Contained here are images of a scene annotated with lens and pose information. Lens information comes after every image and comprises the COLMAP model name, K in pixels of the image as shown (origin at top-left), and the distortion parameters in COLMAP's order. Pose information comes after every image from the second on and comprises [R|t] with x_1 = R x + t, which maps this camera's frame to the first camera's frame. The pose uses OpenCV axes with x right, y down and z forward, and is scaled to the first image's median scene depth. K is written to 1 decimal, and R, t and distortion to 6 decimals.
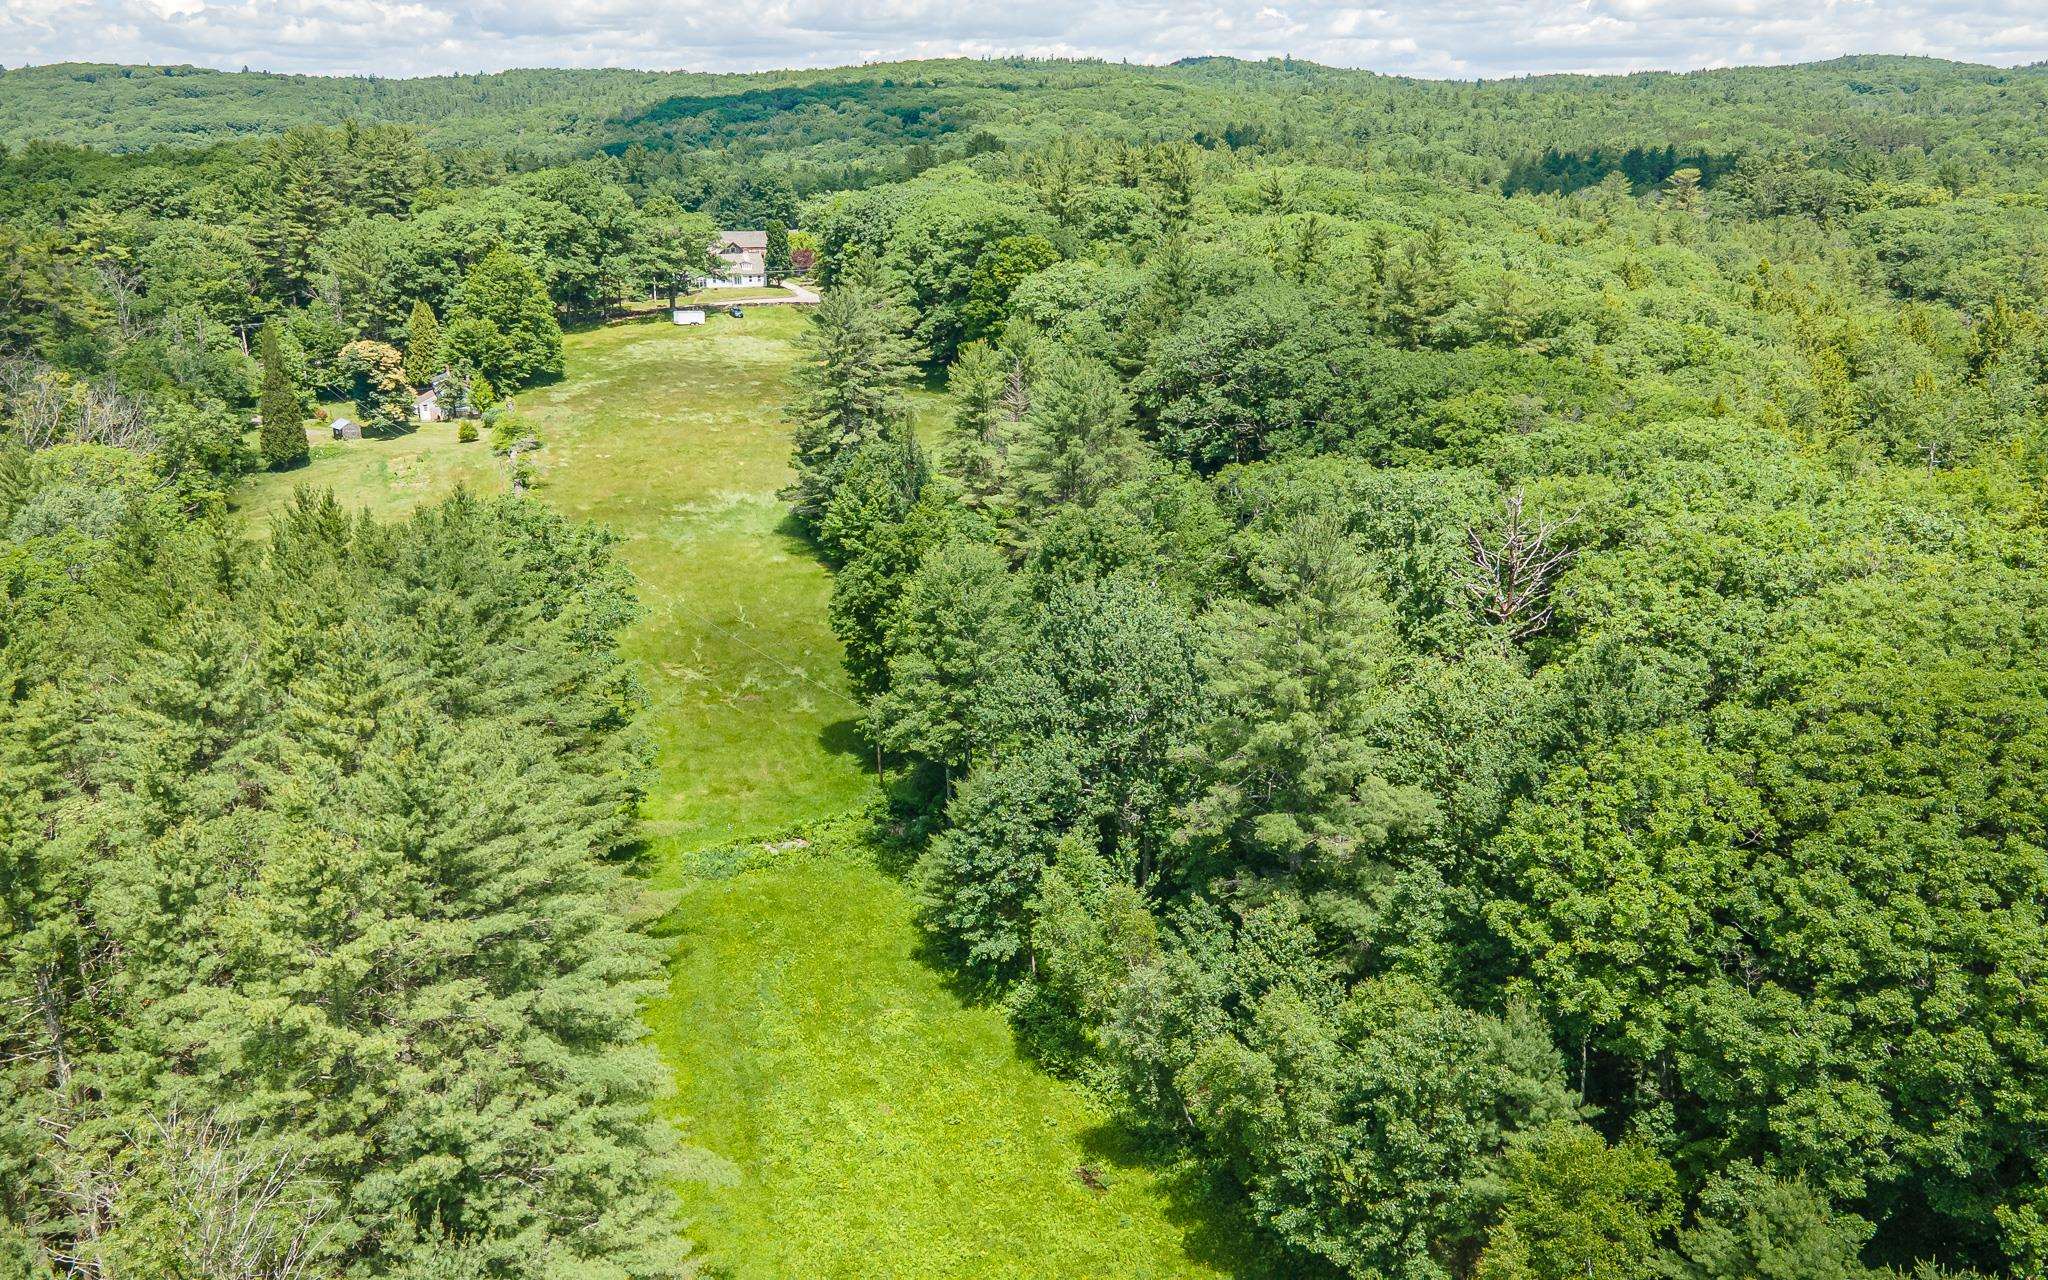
lens RADIAL K [[1777.6, 0, 1024.0], [0, 1777.6, 640.0], [0, 0, 1]] dist [0.000106, 0.128875]
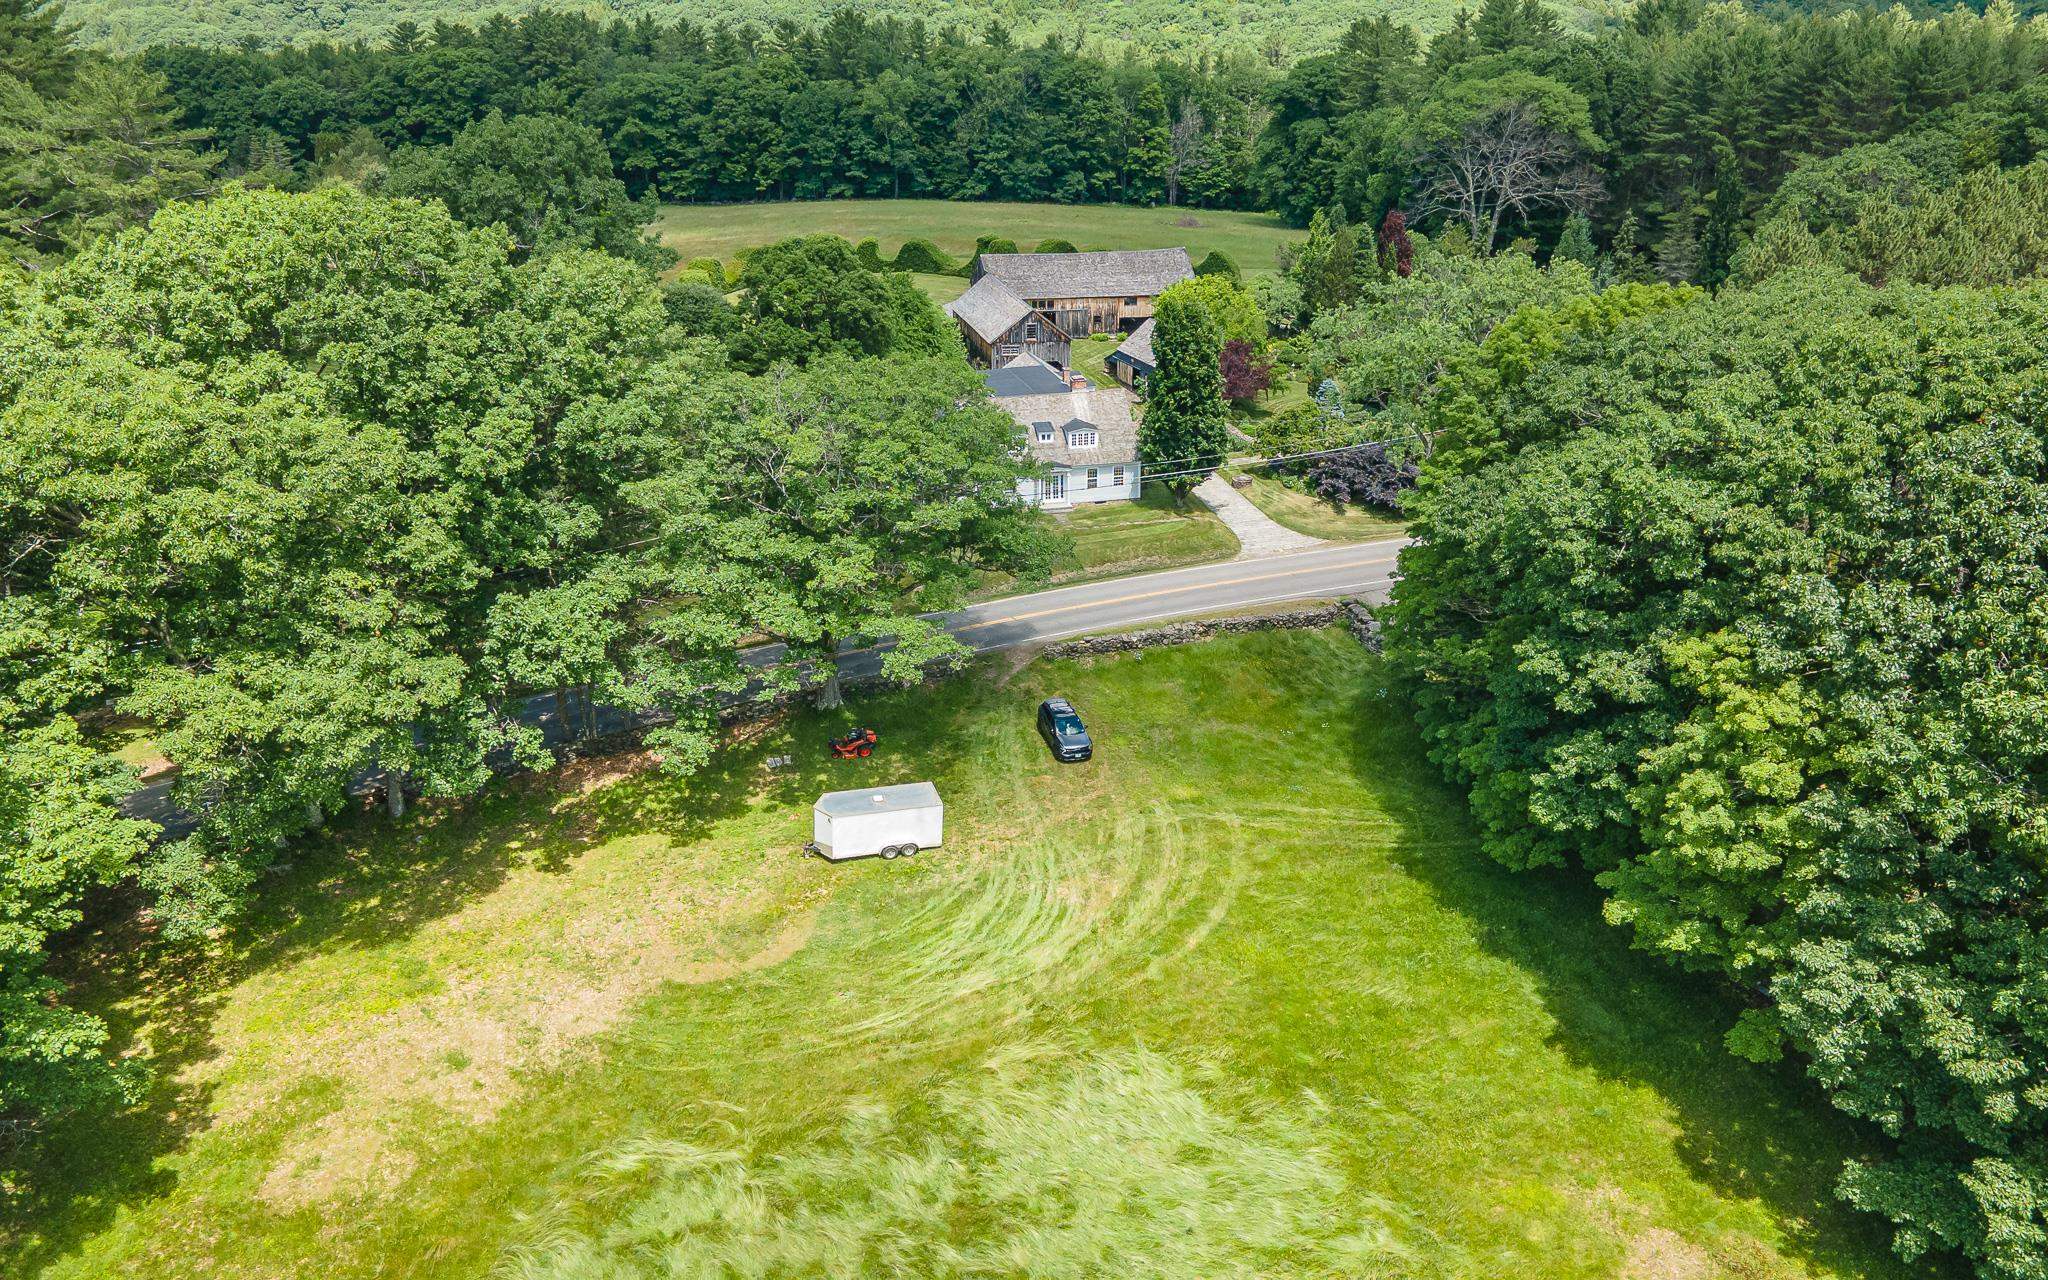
lens RADIAL K [[1777.6, 0, 1024.0], [0, 1777.6, 640.0], [0, 0, 1]] dist [0.000106, 0.128875]
pose [[0.990357, 0.050616, -0.128963, -0.256651], [-0.040722, 0.996103, 0.078232, -0.412747], [0.132420, -0.072226, 0.988559, 1.415750]]
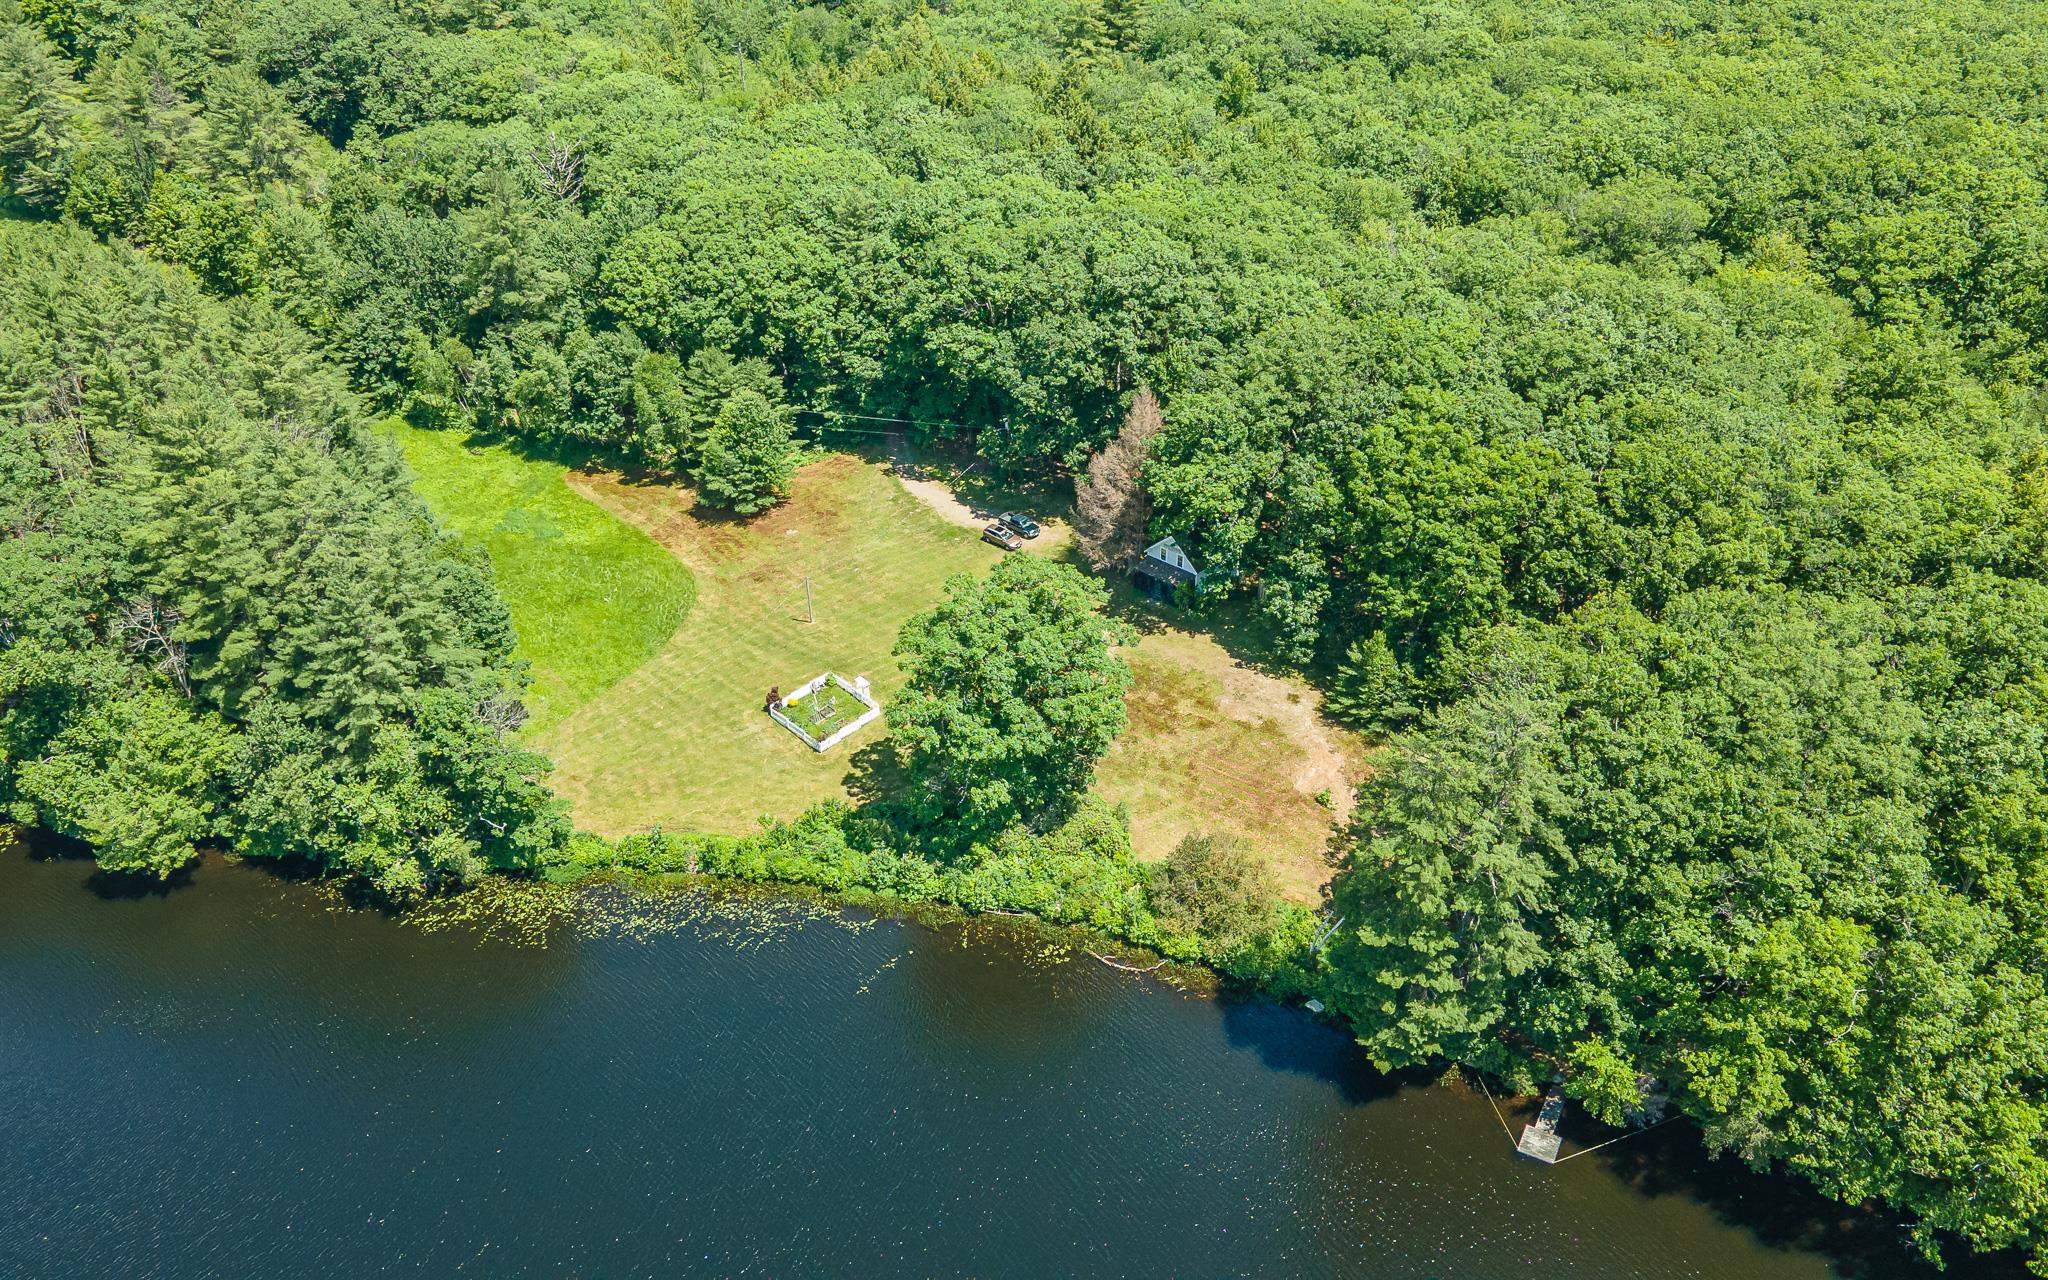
lens RADIAL K [[1777.6, 0, 1024.0], [0, 1777.6, 640.0], [0, 0, 1]] dist [0.000106, 0.128875]
pose [[0.826060, -0.303814, 0.474680, -0.593404], [0.179799, 0.940311, 0.288941, -0.036393], [-0.534131, -0.153336, 0.831379, -1.535905]]
